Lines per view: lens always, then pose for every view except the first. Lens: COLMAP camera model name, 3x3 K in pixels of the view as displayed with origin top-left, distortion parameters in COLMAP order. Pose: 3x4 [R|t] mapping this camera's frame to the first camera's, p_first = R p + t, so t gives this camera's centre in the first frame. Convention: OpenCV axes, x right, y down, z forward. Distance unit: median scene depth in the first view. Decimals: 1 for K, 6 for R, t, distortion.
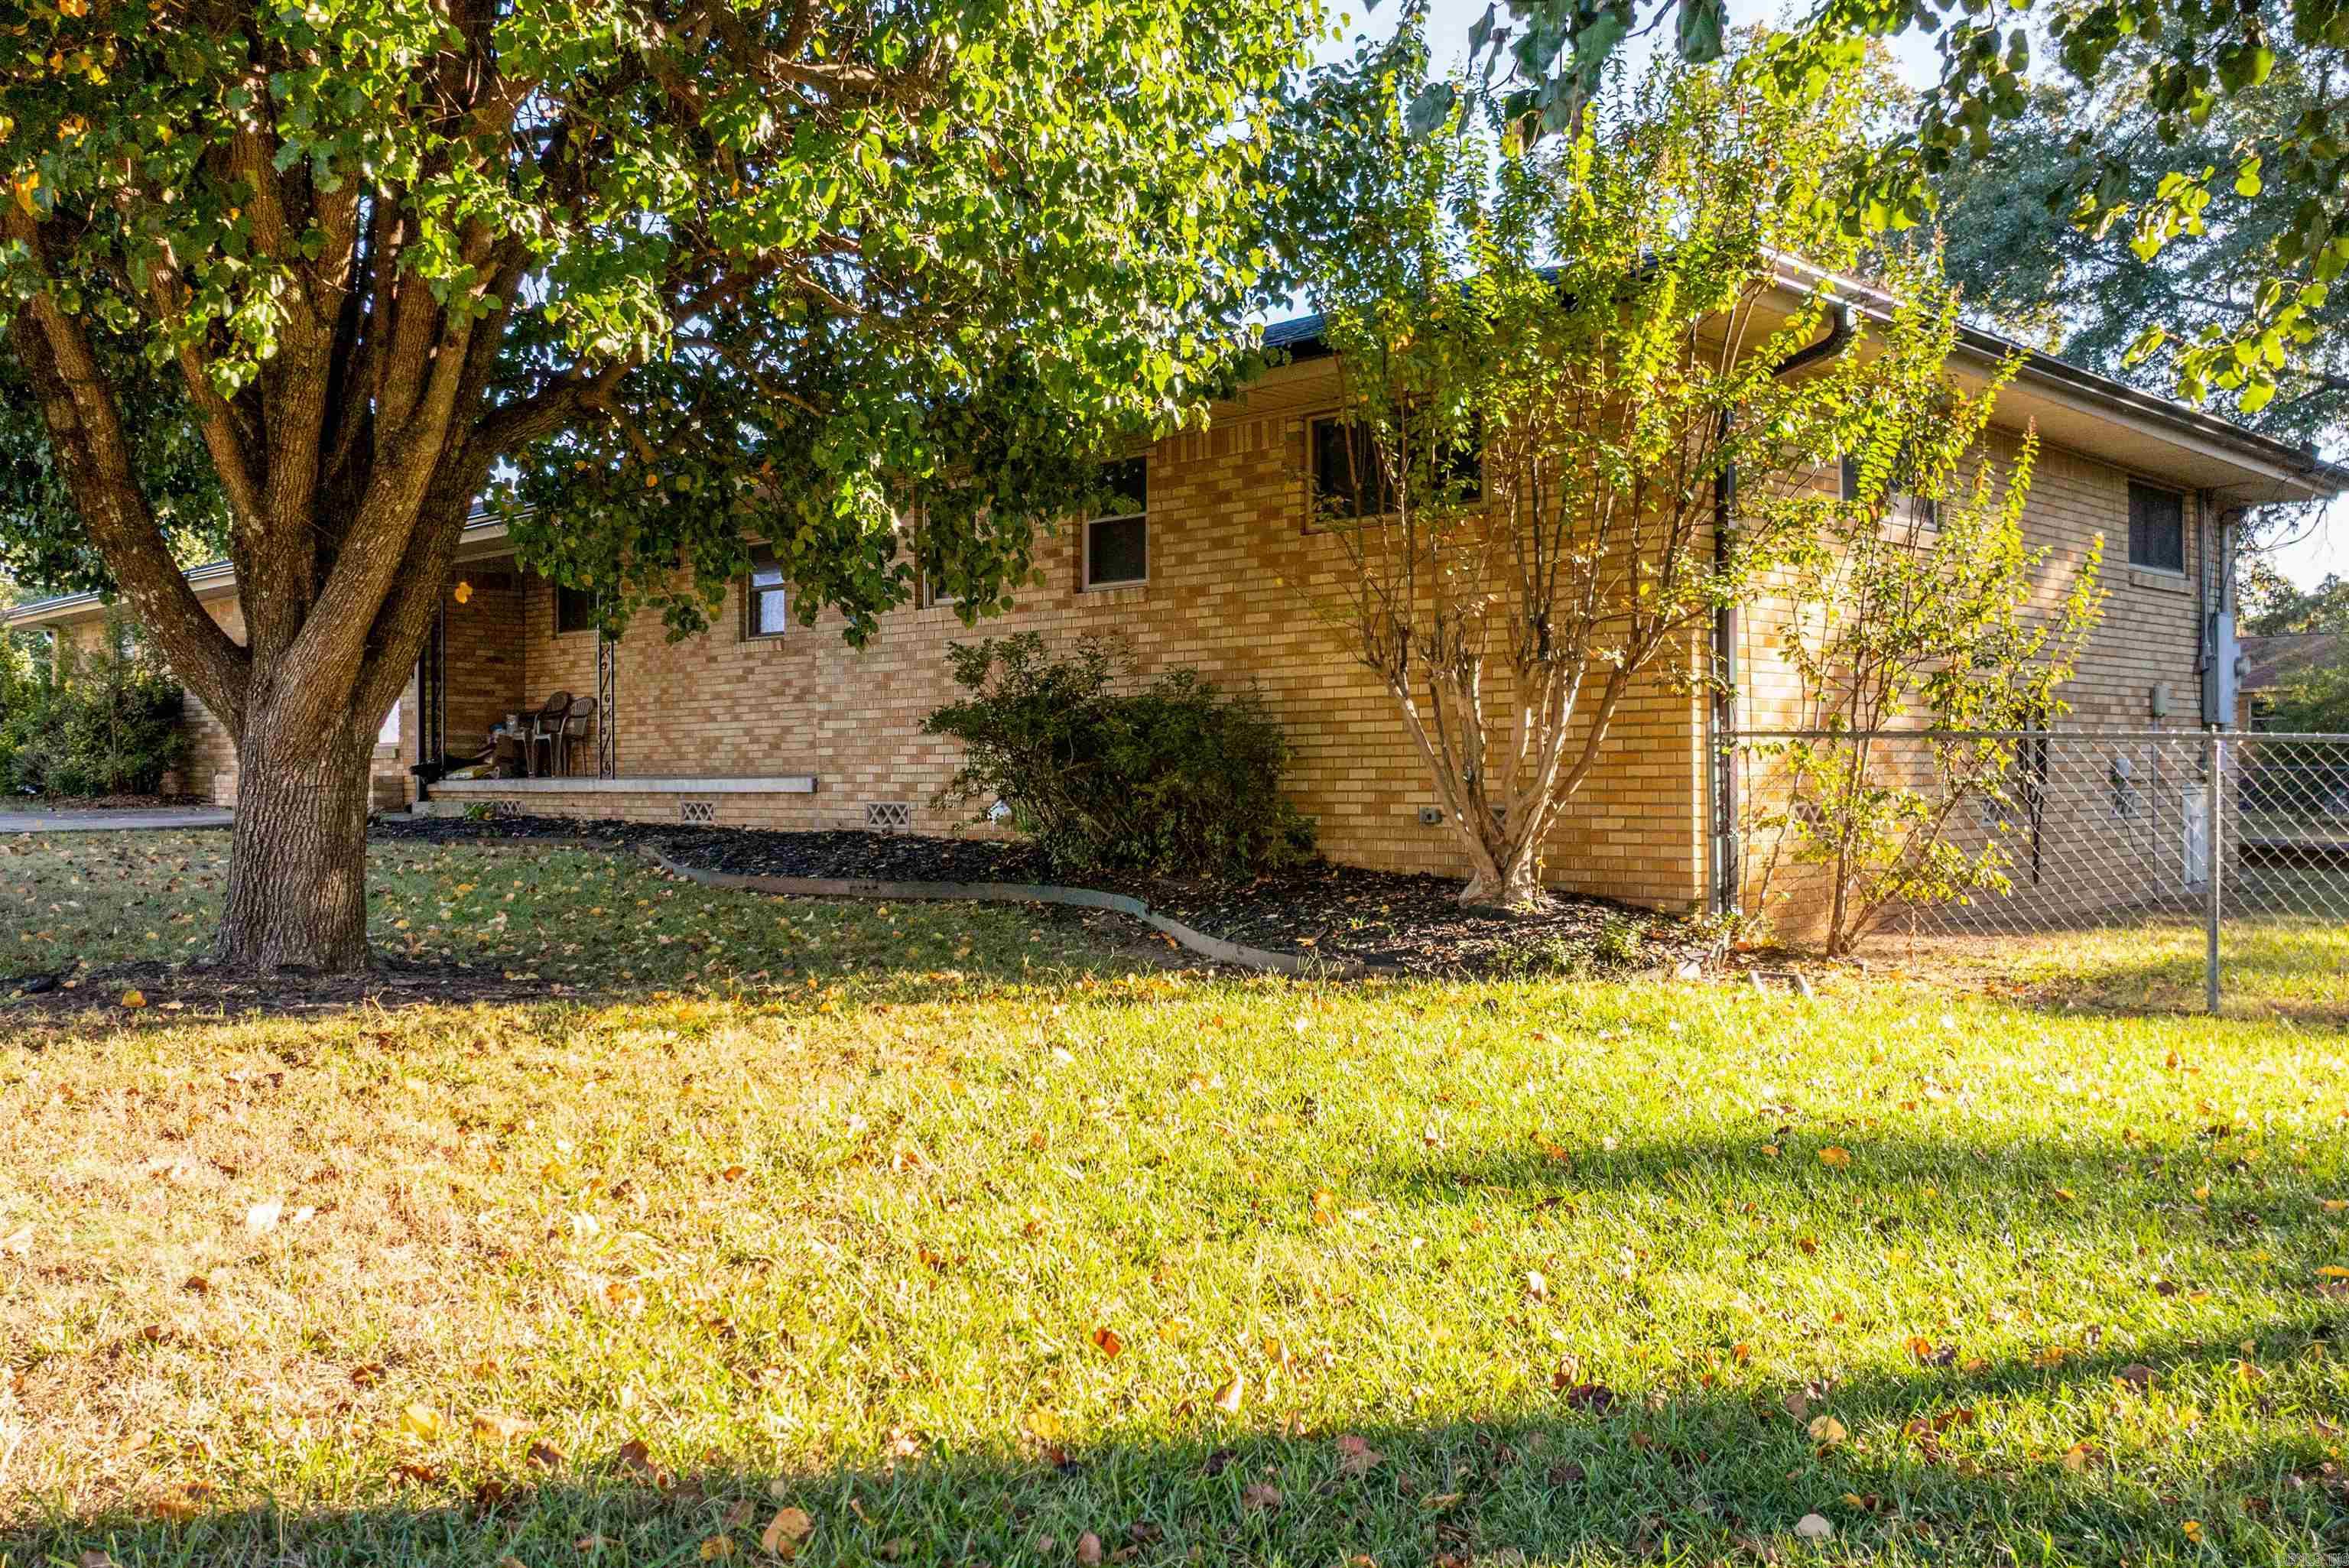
lens RADIAL K [[1989.4, 0, 1173.7], [0, 1989.4, 786.7], [0, 0, 1]] dist [-0.000876, 0.000591]
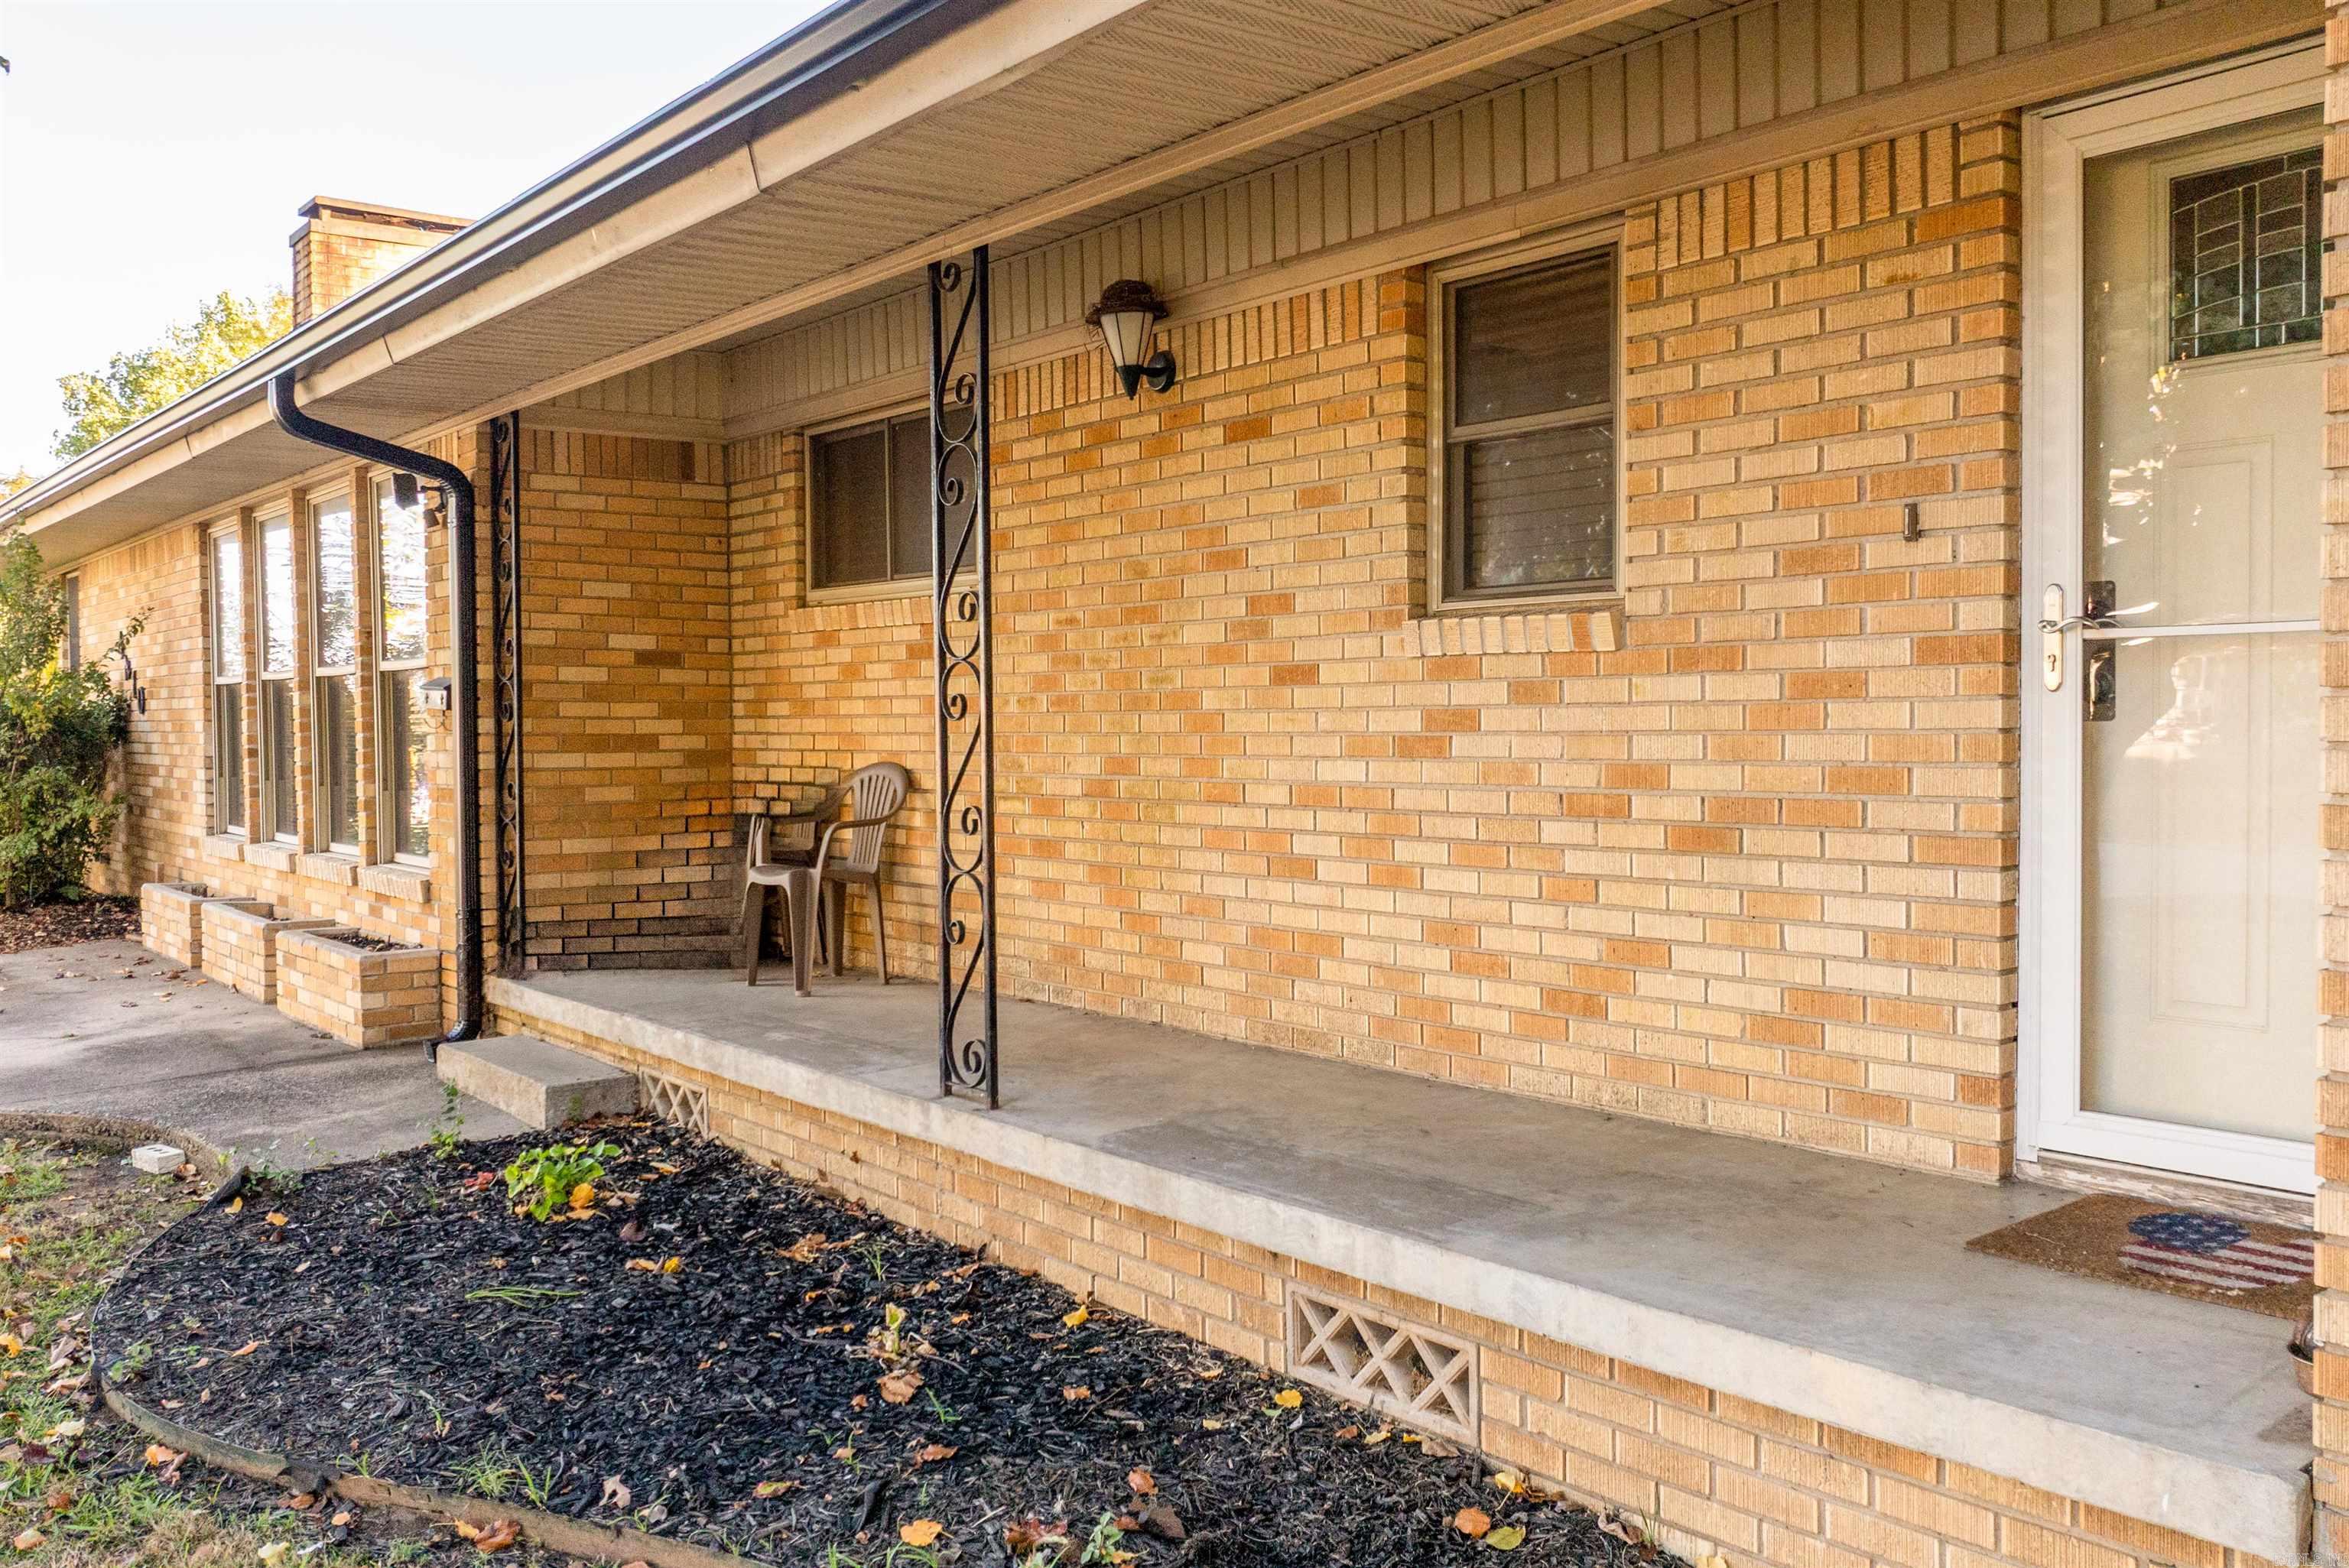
lens RADIAL K [[1989.4, 0, 1174.7], [0, 1989.4, 775.8], [0, 0, 1]] dist [-0.000876, 0.000591]
pose [[0.991769, 0.005467, -0.127927, -0.199393], [-0.002901, 0.999791, 0.020239, -0.051484], [0.128011, -0.019701, 0.991577, 0.655038]]
